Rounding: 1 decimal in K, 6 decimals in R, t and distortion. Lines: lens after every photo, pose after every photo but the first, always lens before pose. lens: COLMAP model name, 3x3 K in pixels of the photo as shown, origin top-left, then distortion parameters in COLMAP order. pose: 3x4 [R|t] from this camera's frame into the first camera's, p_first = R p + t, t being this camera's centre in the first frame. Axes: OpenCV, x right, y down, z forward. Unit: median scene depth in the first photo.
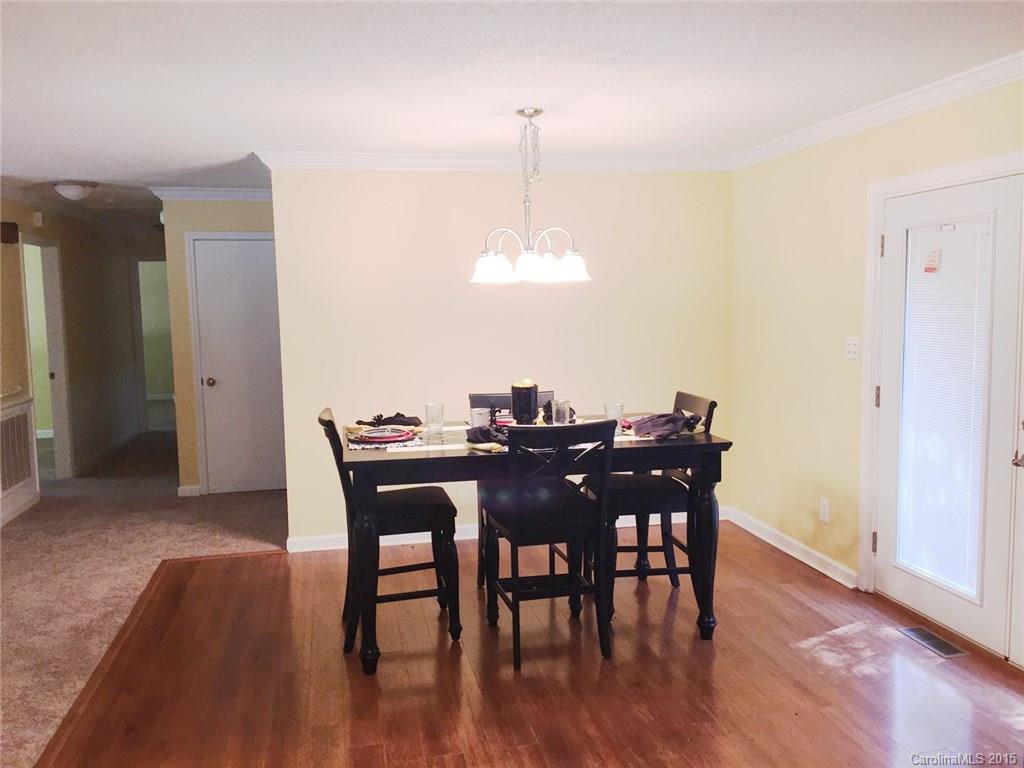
lens RADIAL K [[858.2, 0, 514.4], [0, 858.2, 387.6], [0, 0, 1]] dist [0.073204, -0.100452]
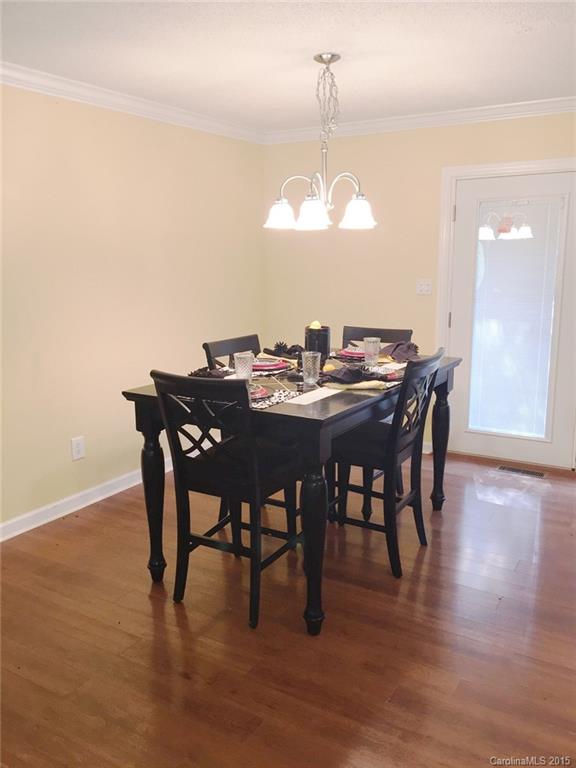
lens RADIAL K [[643.6, 0, 288.0], [0, 643.6, 384.0], [0, 0, 1]] dist [0.073204, -0.100452]
pose [[0.675438, -0.134832, 0.724986, -0.617701], [0.074828, 0.990599, 0.114517, -0.030341], [-0.733611, -0.023100, 0.679177, 0.506177]]
